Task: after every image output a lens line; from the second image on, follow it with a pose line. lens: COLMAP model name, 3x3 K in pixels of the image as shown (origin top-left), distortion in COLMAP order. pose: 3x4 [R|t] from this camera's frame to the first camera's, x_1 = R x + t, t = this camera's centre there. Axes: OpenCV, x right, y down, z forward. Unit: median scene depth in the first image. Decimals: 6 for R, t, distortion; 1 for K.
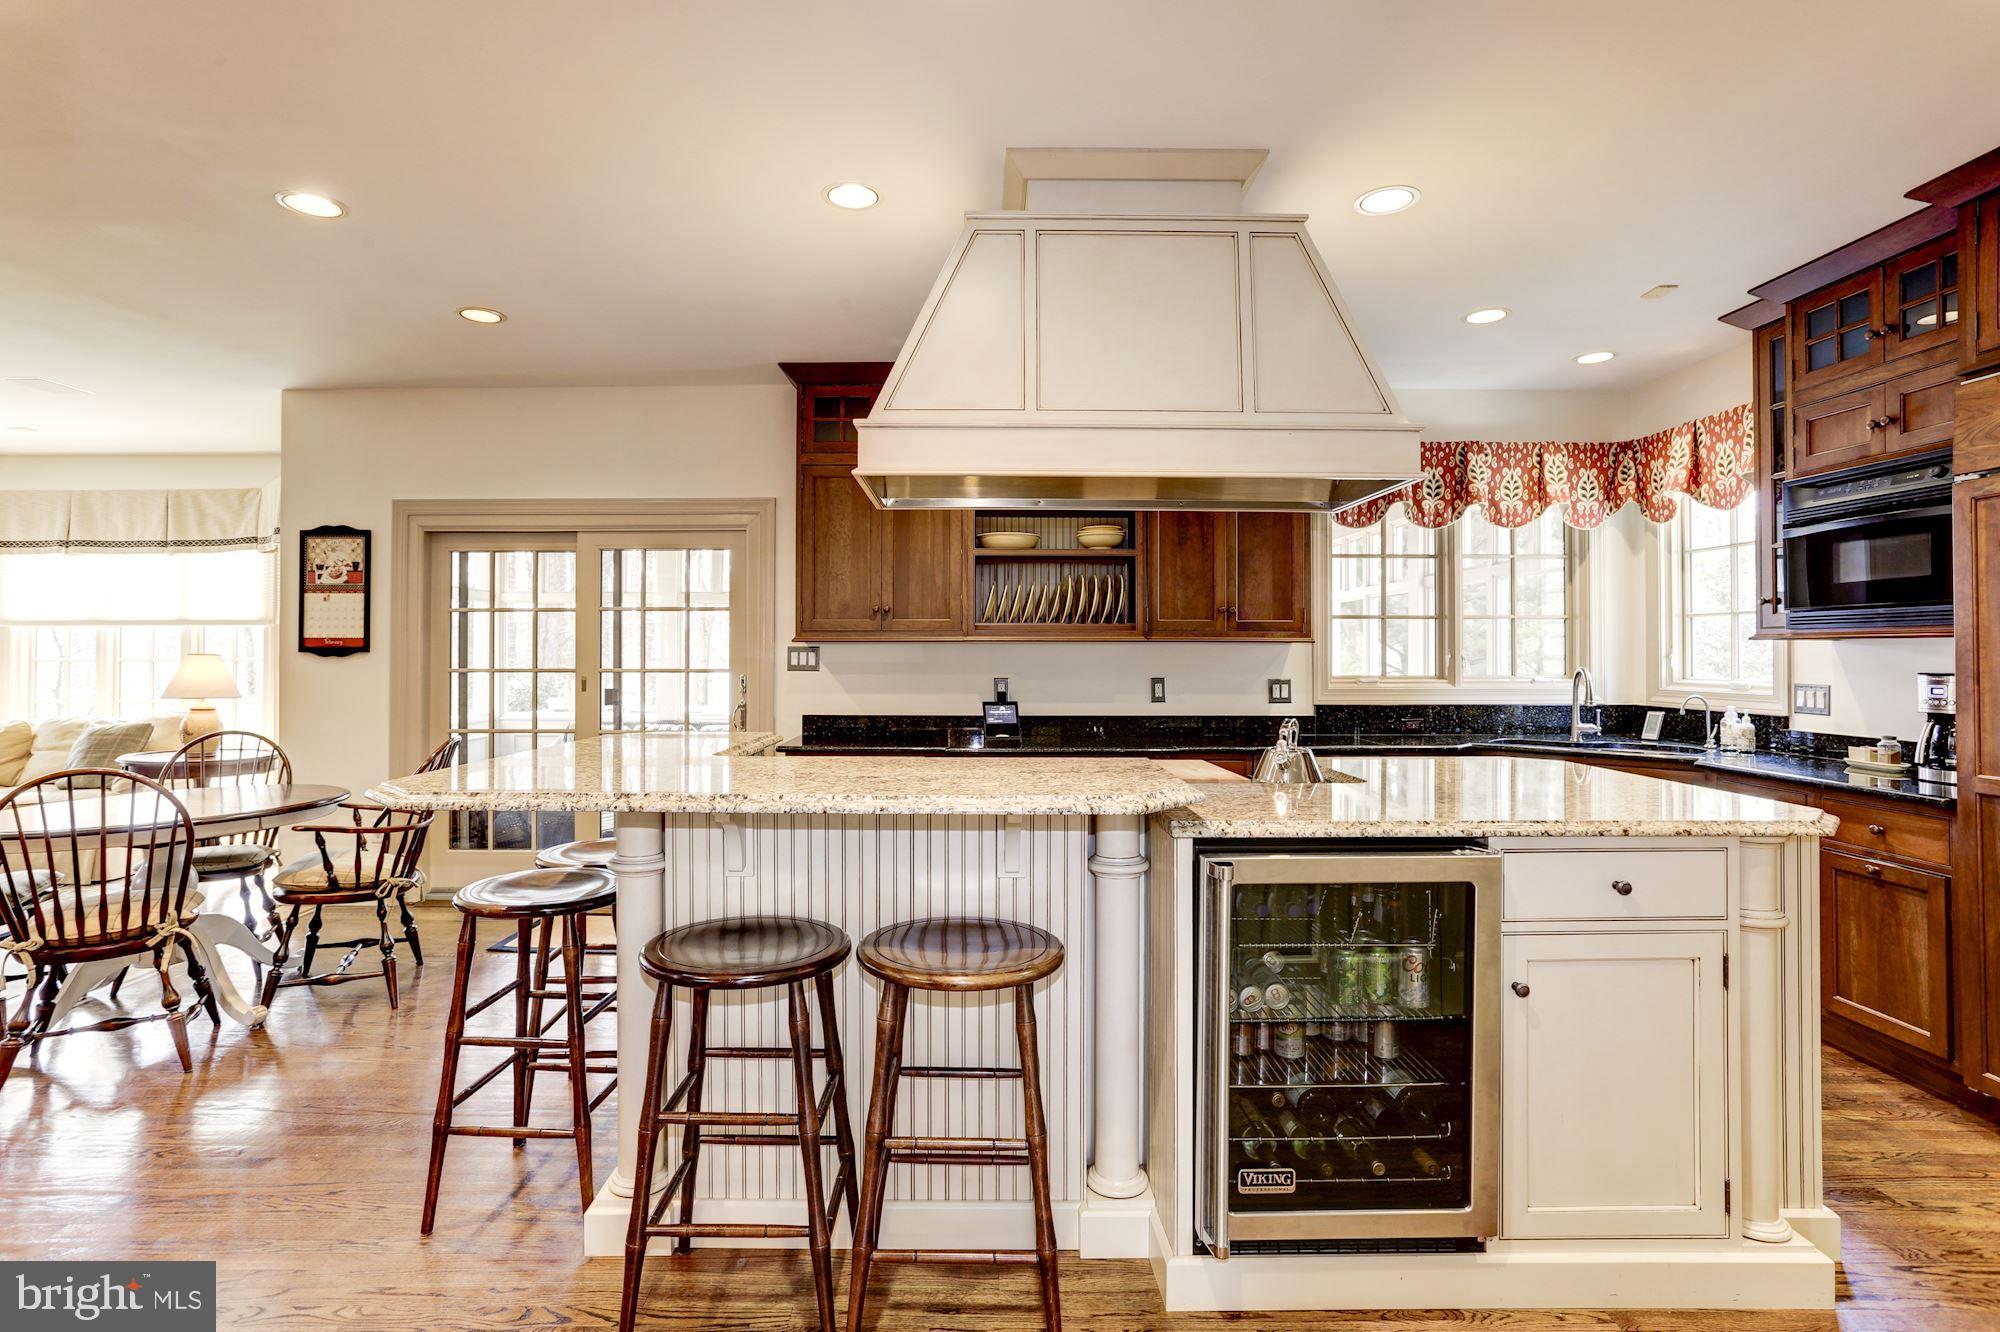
lens RADIAL K [[972.8, 0, 974.0], [0, 972.8, 644.3], [0, 0, 1]] dist [-0.061919, 0.029918]
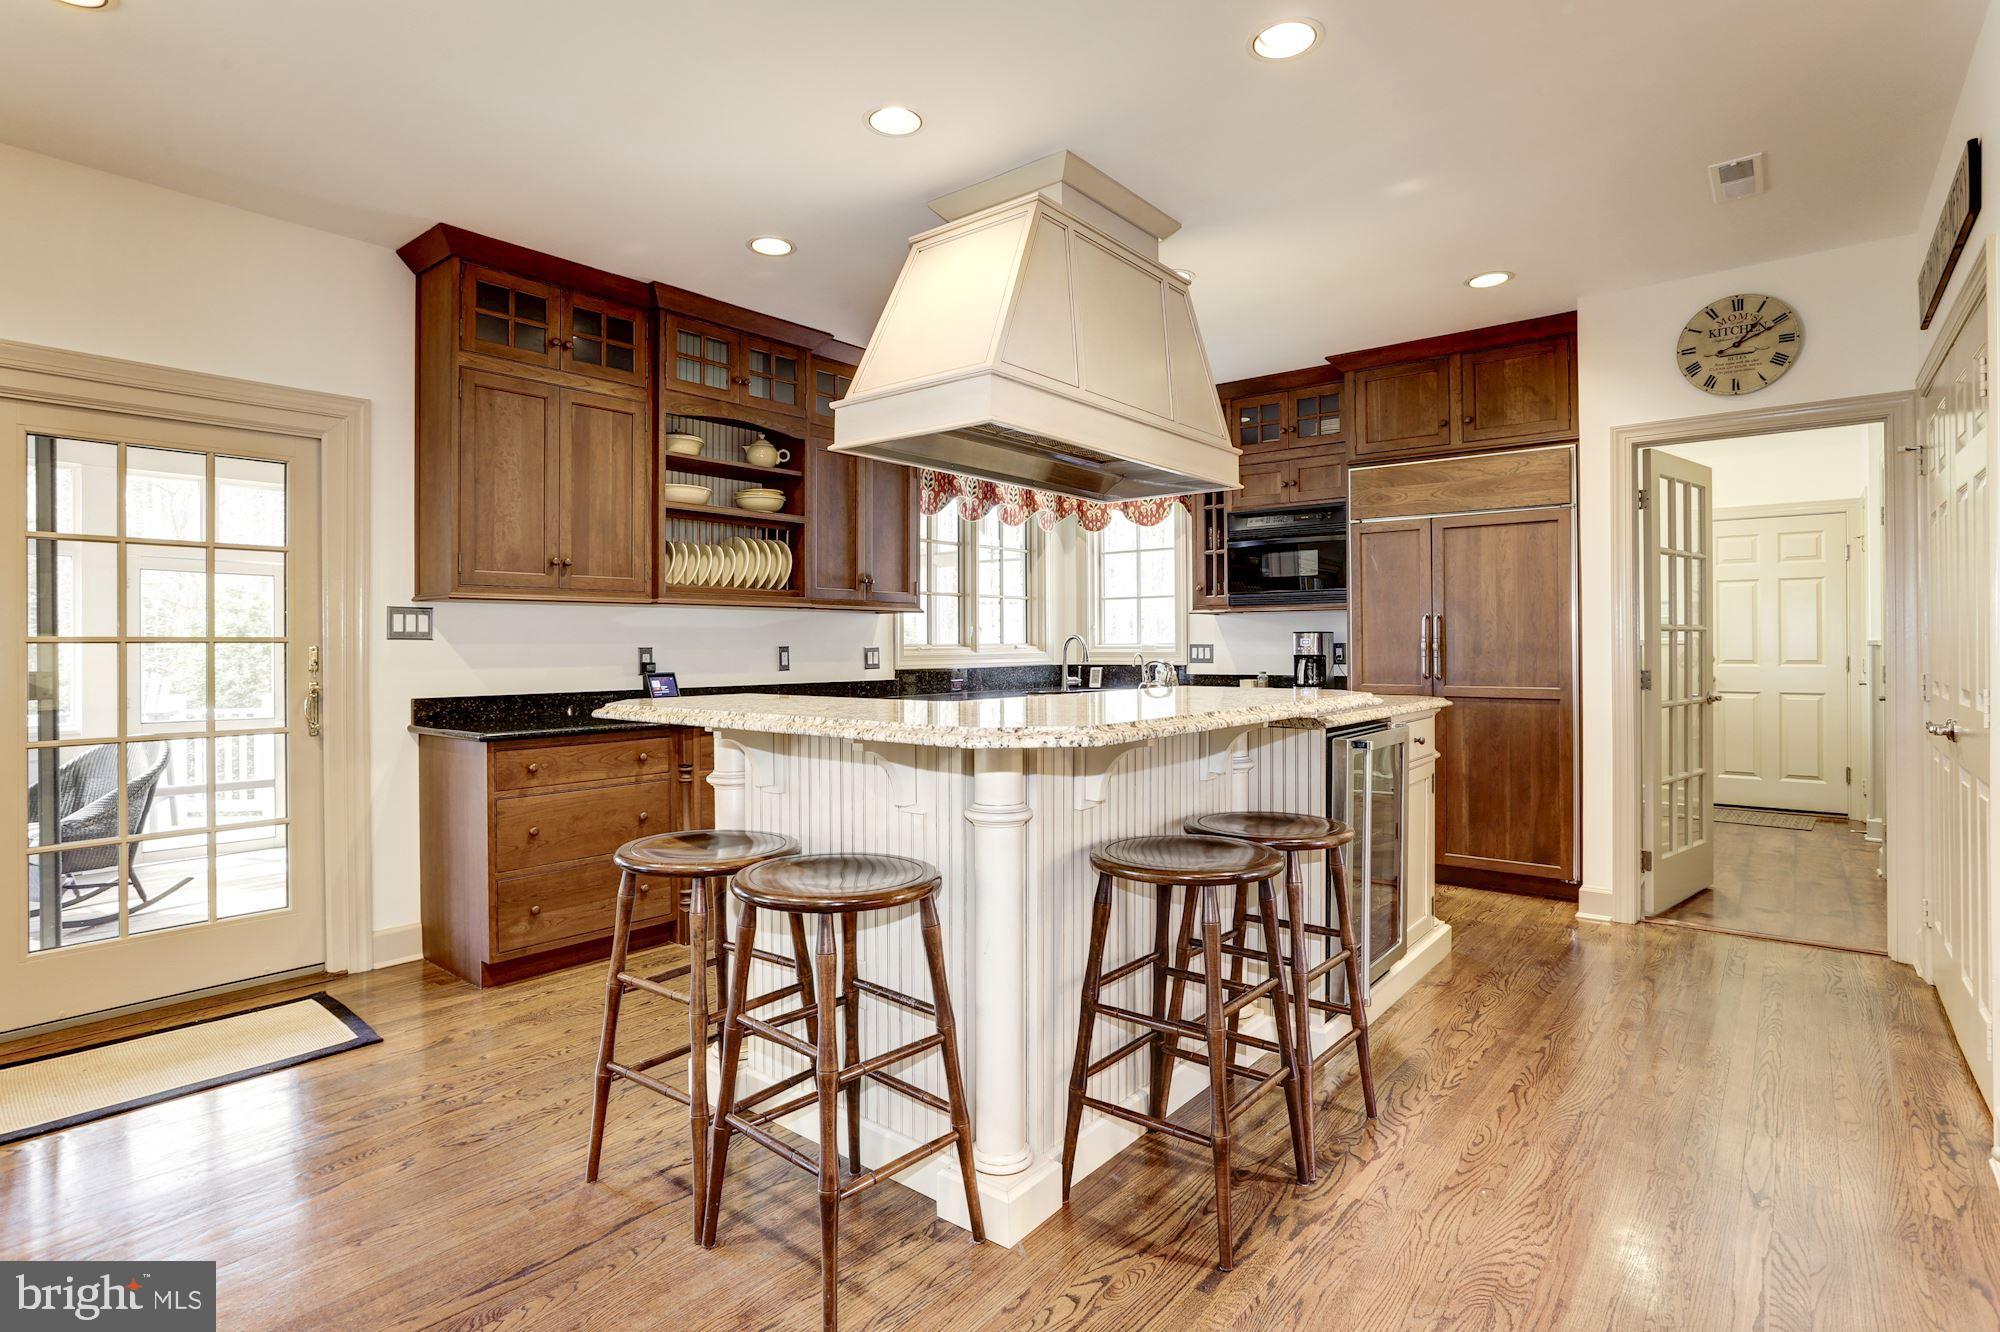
lens RADIAL K [[1006.5, 0, 977.7], [0, 1006.5, 636.2], [0, 0, 1]] dist [-0.061106, 0.032286]
pose [[0.637598, 0.001740, 0.770367, -0.512085], [-0.000844, 0.999998, -0.001560, 0.026974], [-0.770369, 0.000344, 0.637599, 0.194243]]
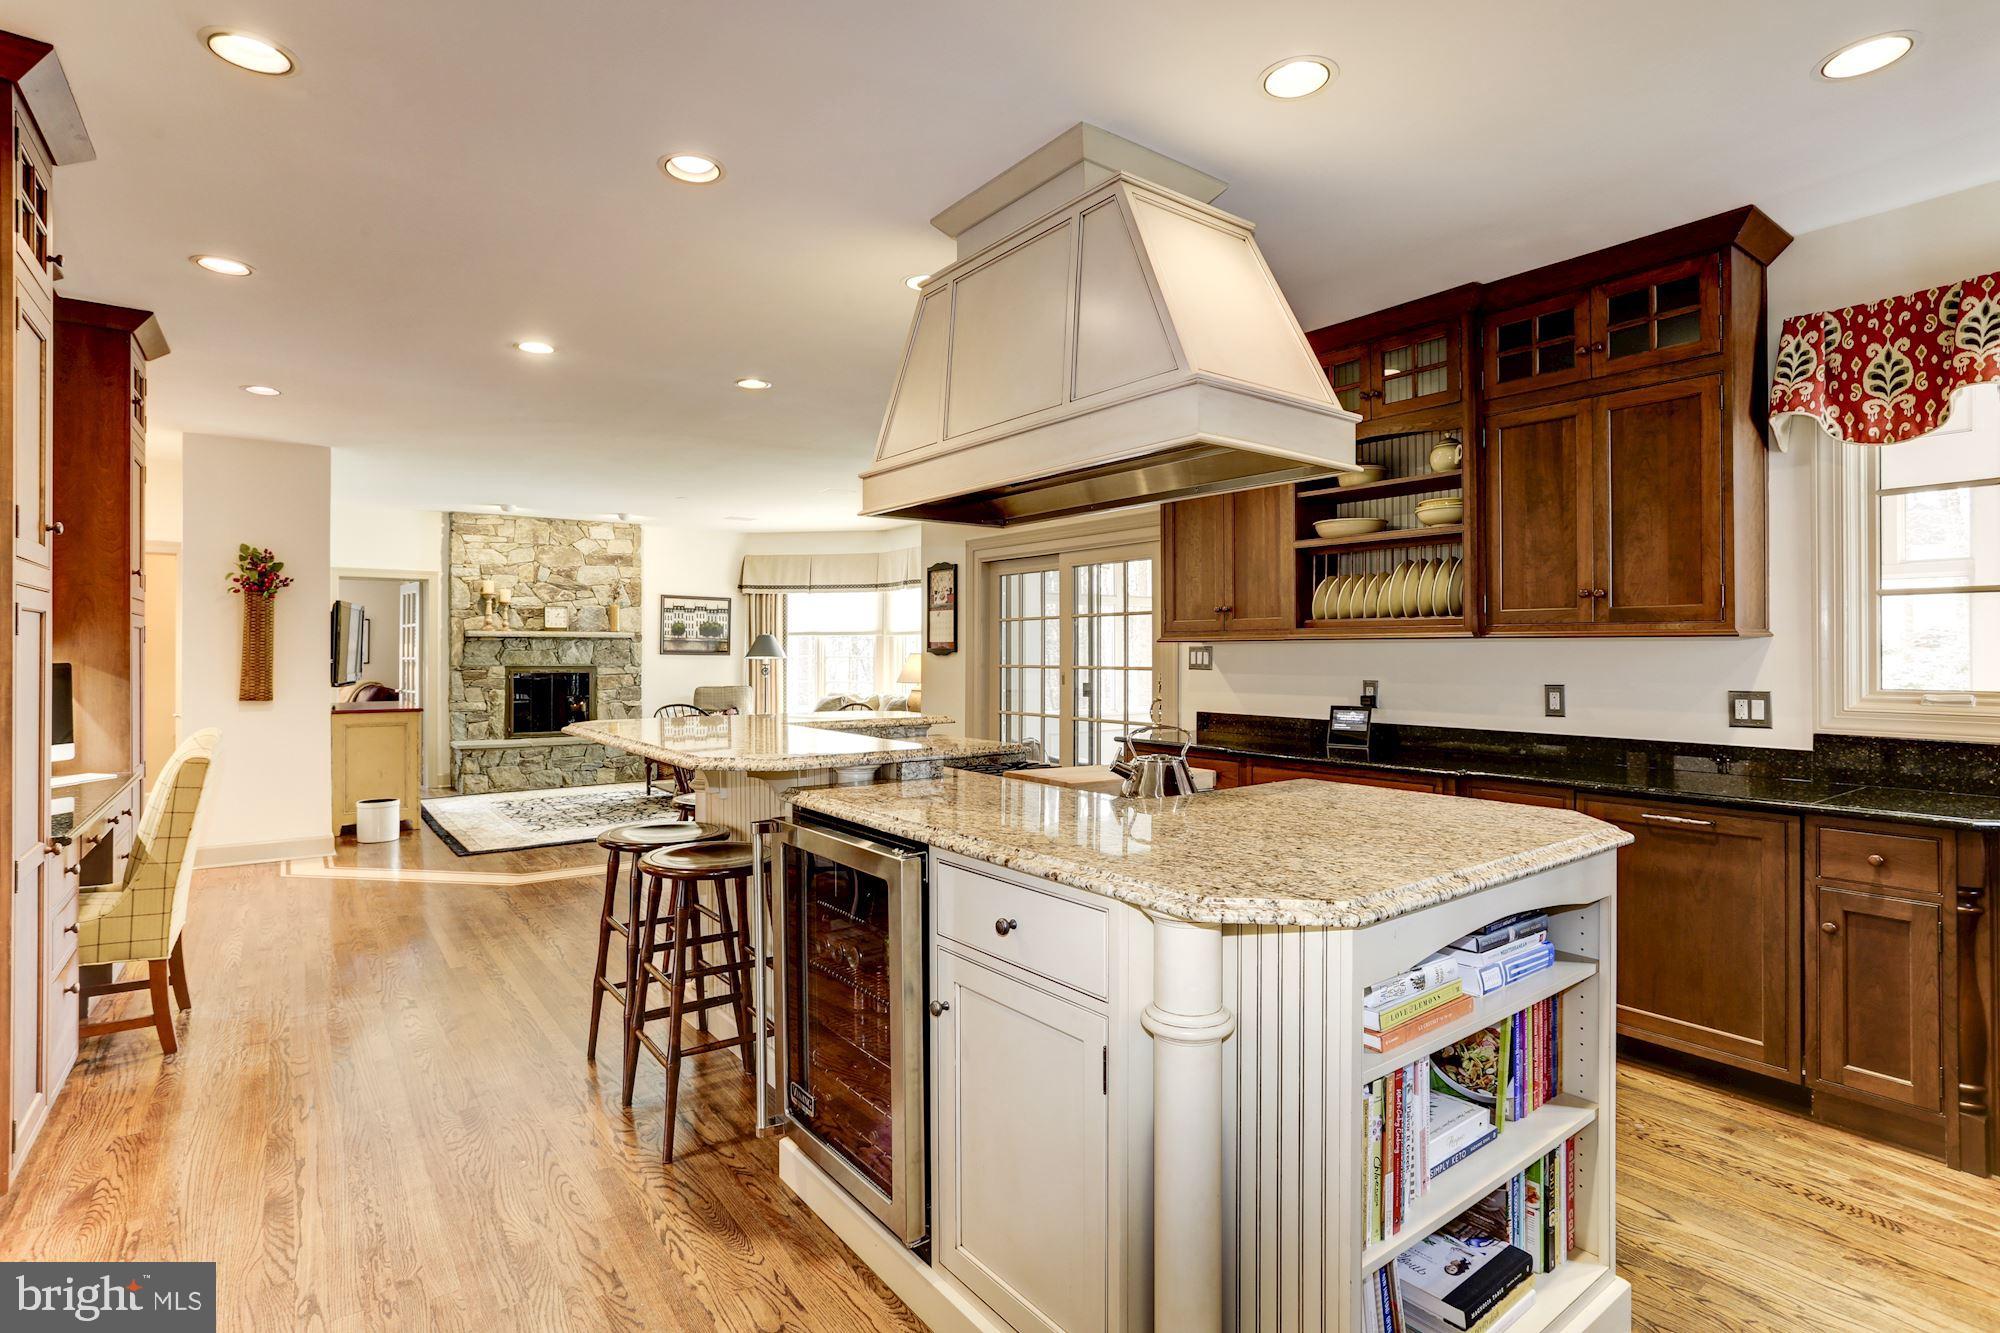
lens RADIAL K [[972.8, 0, 974.0], [0, 972.8, 644.8], [0, 0, 1]] dist [-0.061919, 0.029918]
pose [[0.587877, -0.006515, -0.808924, 0.563275], [0.005287, 0.999977, -0.004211, 0.003963], [0.808933, -0.001801, 0.587898, 0.195064]]
